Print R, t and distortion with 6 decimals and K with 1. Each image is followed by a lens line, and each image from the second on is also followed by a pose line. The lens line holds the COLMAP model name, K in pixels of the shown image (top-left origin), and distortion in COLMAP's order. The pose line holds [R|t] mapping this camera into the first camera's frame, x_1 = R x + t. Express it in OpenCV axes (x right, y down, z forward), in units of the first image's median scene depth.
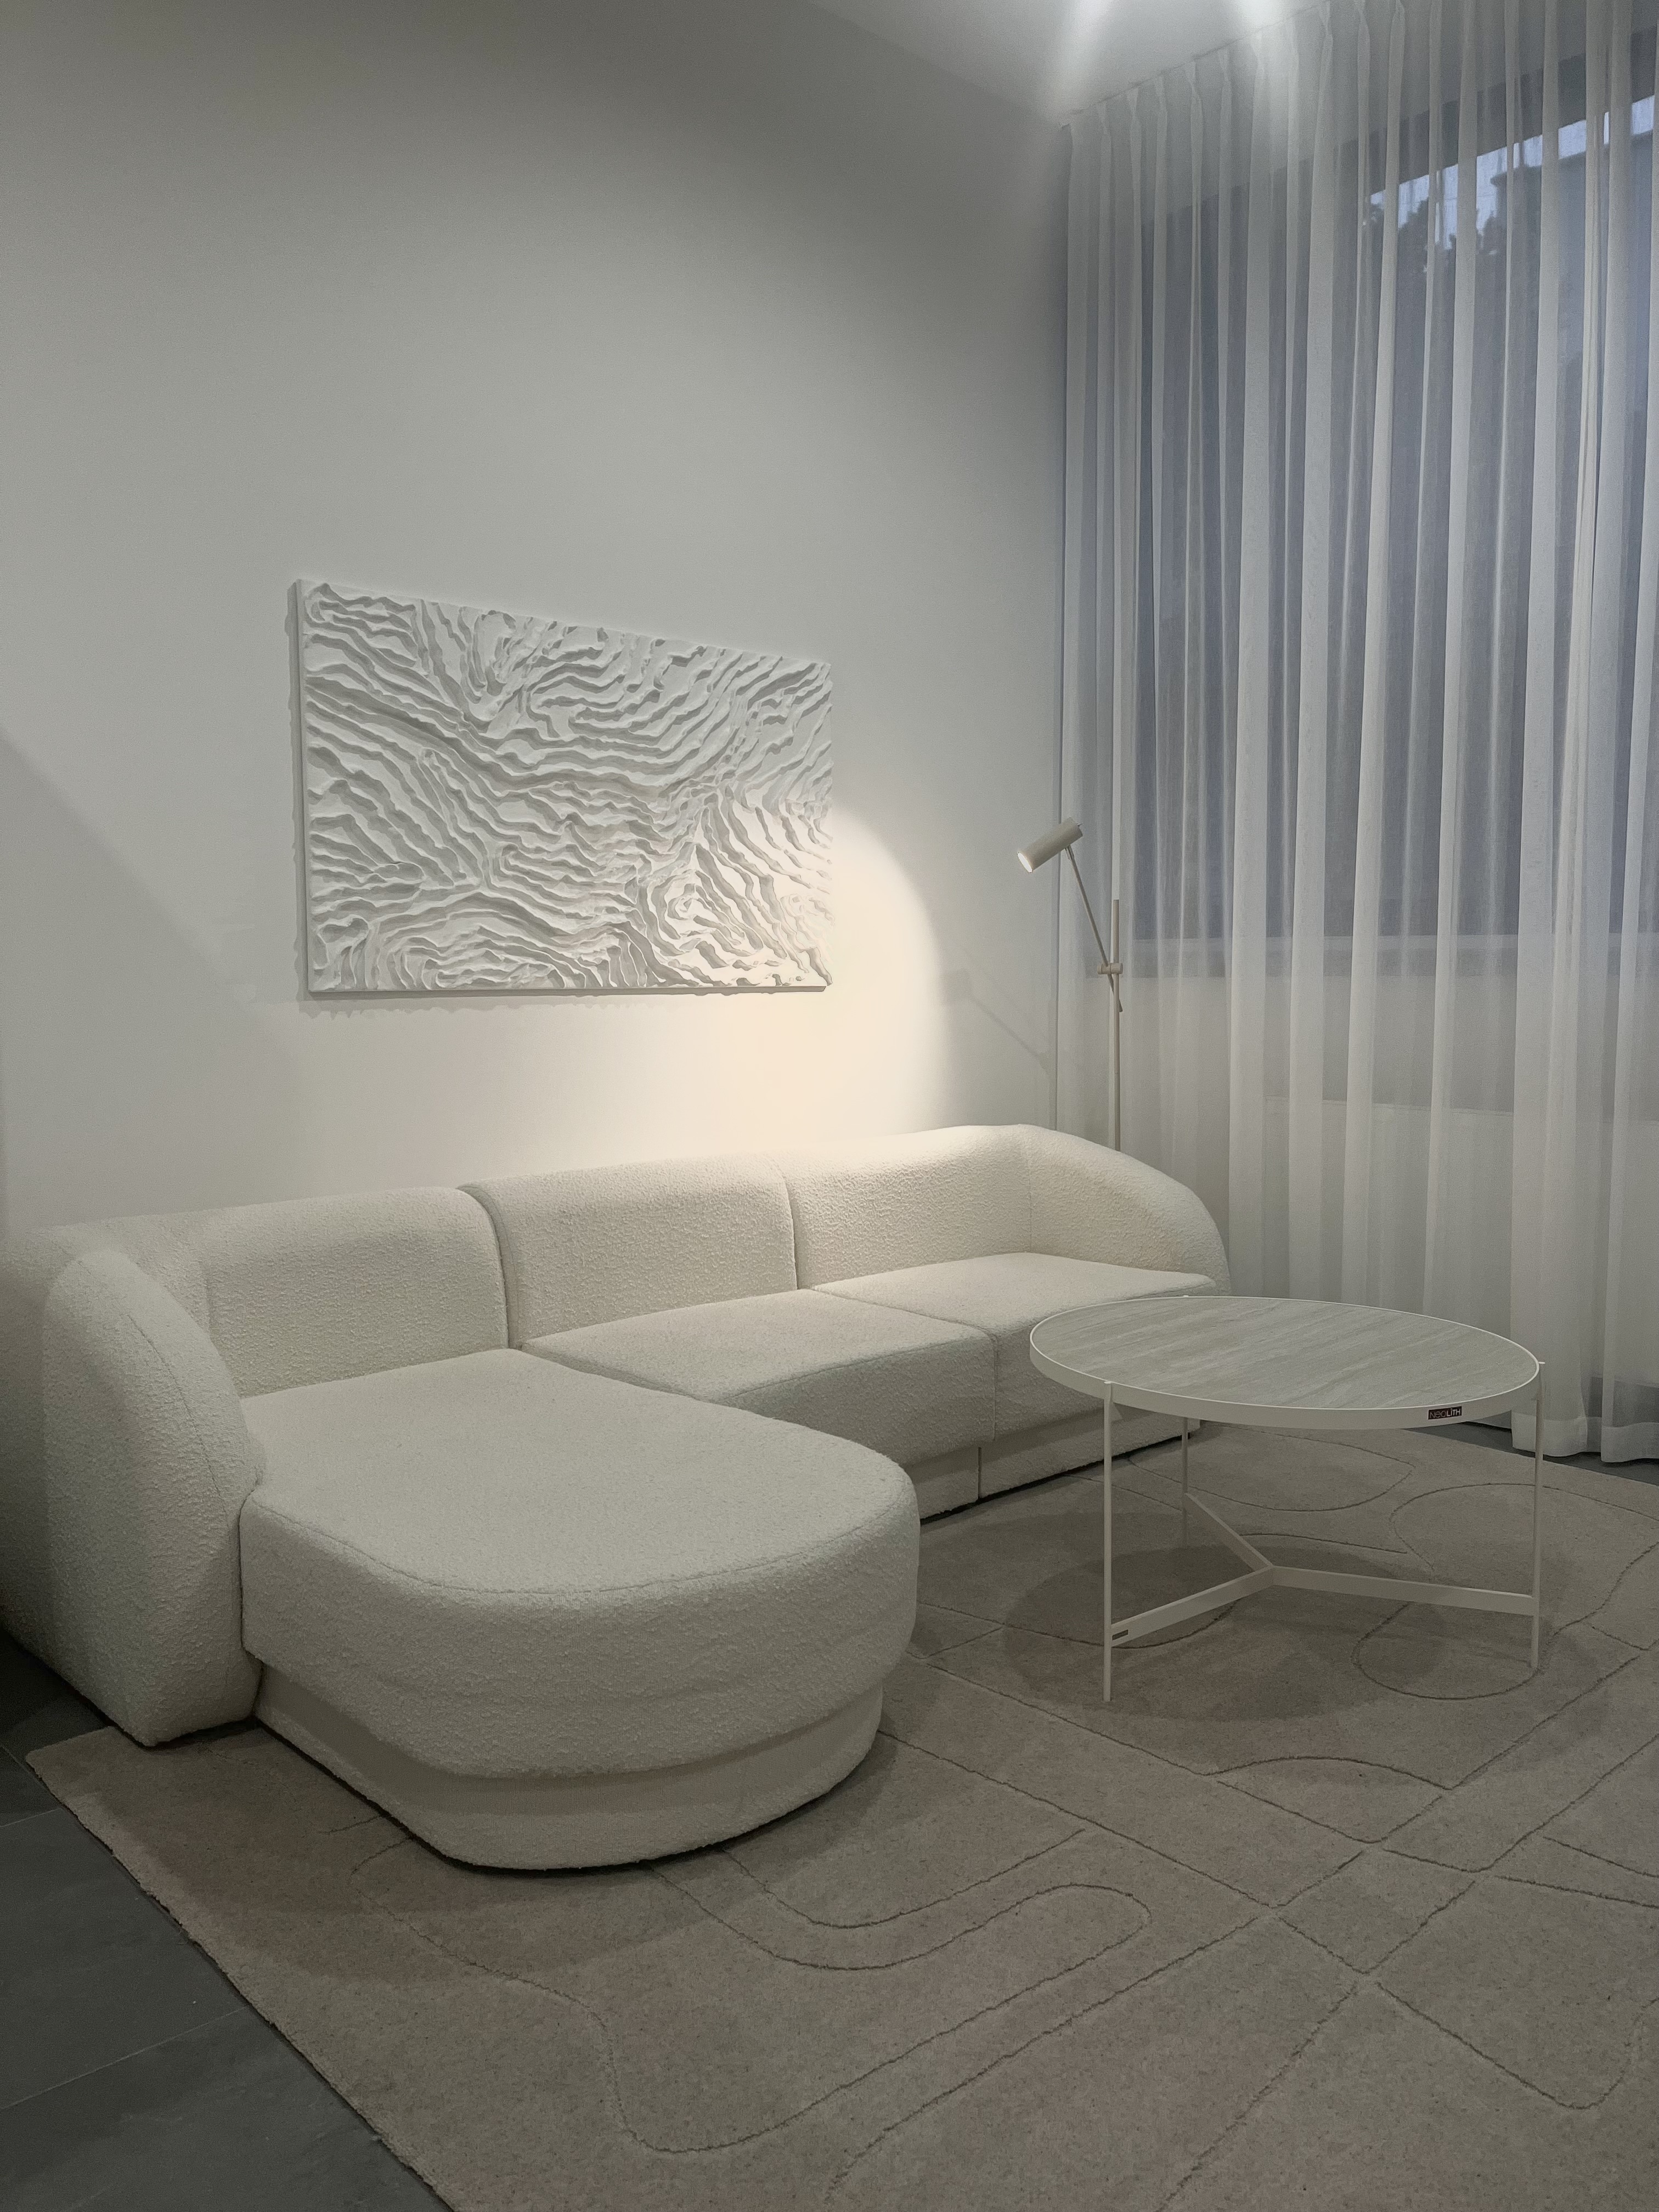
lens RADIAL K [[1784.0, 0, 829.5], [0, 1784.0, 1106.0], [0, 0, 1]] dist [-0.004344, -0.000950]
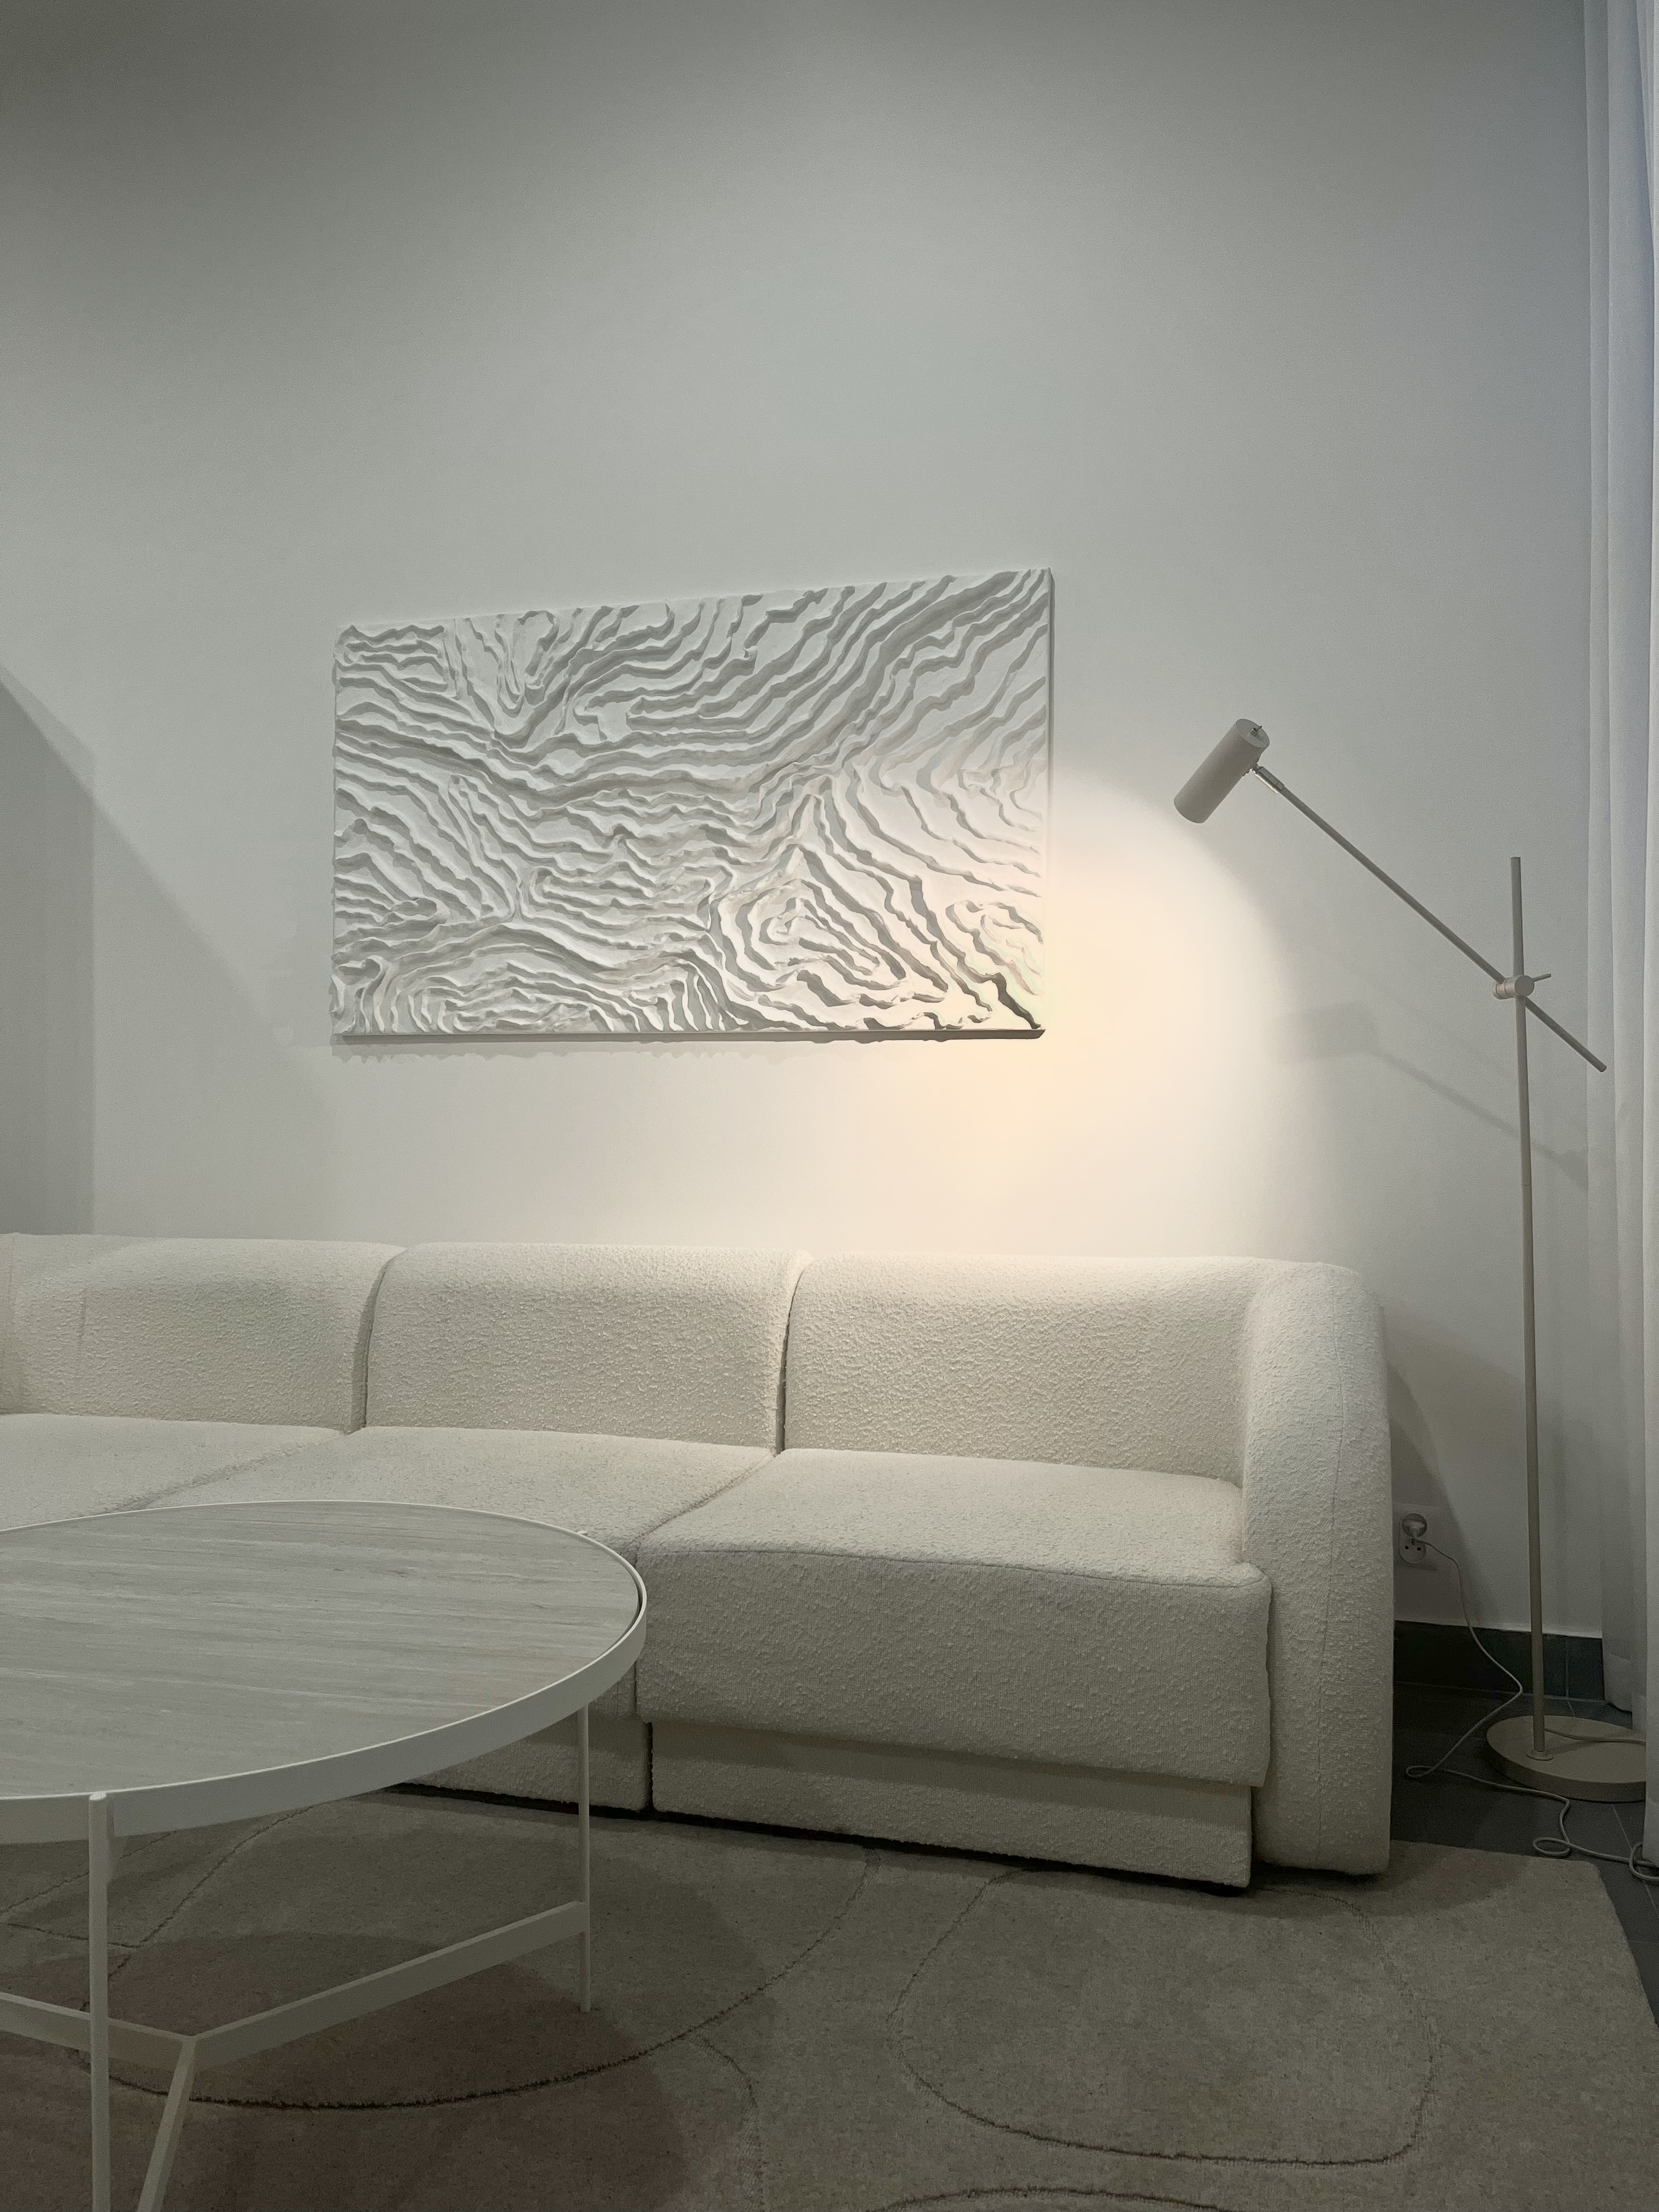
lens RADIAL K [[1662.3, 0, 829.5], [0, 1662.3, 1106.0], [0, 0, 1]] dist [0.008992, 0.000582]
pose [[0.504063, 0.007135, -0.863638, 0.590873], [-0.073069, 0.996733, -0.034413, -0.011748], [0.860571, 0.080451, 0.502937, 0.704397]]
